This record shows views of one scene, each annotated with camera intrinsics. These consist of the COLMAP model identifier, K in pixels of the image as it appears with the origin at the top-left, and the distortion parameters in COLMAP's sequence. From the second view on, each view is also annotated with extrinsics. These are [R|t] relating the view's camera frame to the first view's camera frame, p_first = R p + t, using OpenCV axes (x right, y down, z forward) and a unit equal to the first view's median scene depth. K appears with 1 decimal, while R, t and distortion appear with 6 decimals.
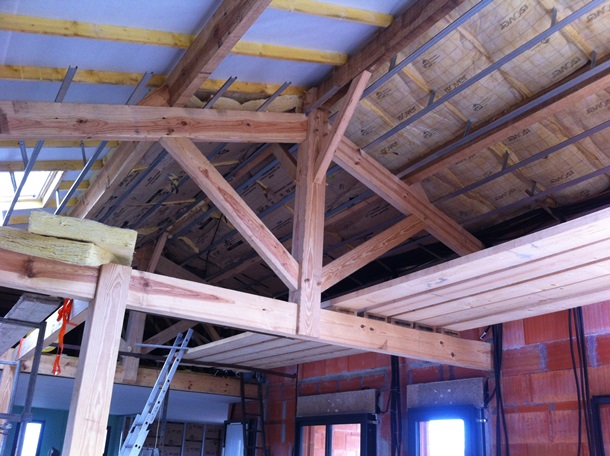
lens RADIAL K [[587.3, 0, 305.0], [0, 587.3, 228.0], [0, 0, 1]] dist [0.109185, -0.297973]
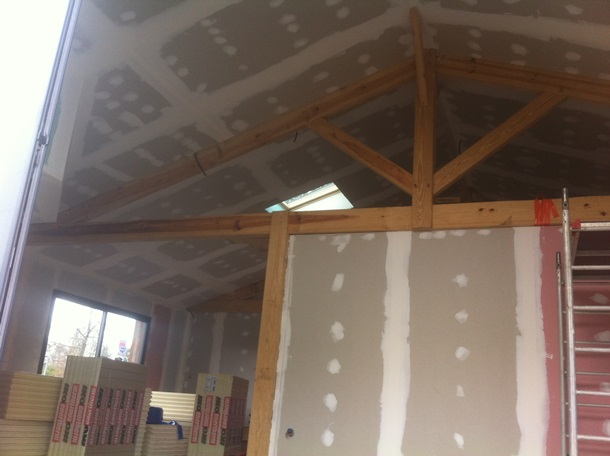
lens RADIAL K [[587.3, 0, 305.0], [0, 587.3, 228.0], [0, 0, 1]] dist [0.109185, -0.297973]
pose [[0.587868, -0.248862, -0.769727, 0.802683], [0.248543, 0.961047, -0.120897, 0.267035], [0.769830, -0.120238, 0.626821, 0.026793]]
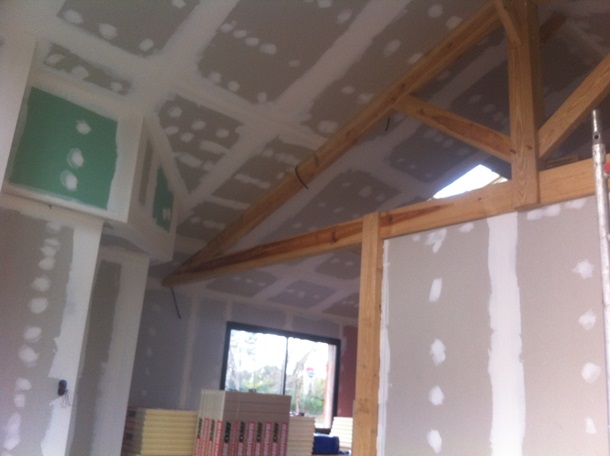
lens RADIAL K [[587.3, 0, 305.5], [0, 587.3, 233.2], [0, 0, 1]] dist [0.100813, -0.323495]
pose [[0.138066, -0.317158, -0.938269, 0.798631], [0.306617, 0.914488, -0.264001, 0.354411], [0.941766, -0.251240, 0.223506, 0.444433]]
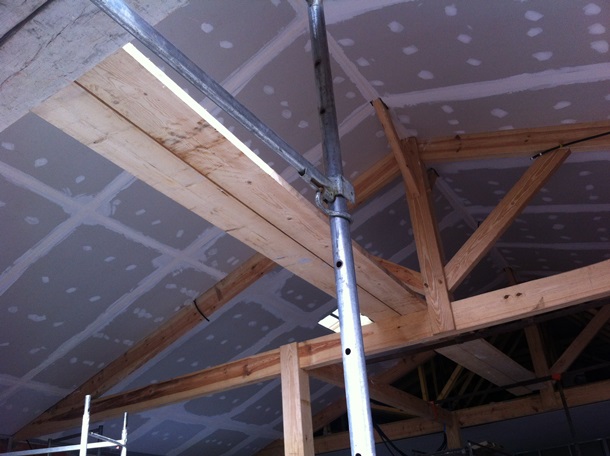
lens RADIAL K [[587.3, 0, 305.0], [0, 587.3, 228.0], [0, 0, 1]] dist [0.109185, -0.297973]
pose [[0.422702, -0.513438, -0.746796, 0.774792], [0.420802, 0.841014, -0.340032, 0.276170], [0.802651, -0.170522, 0.571554, 0.214971]]
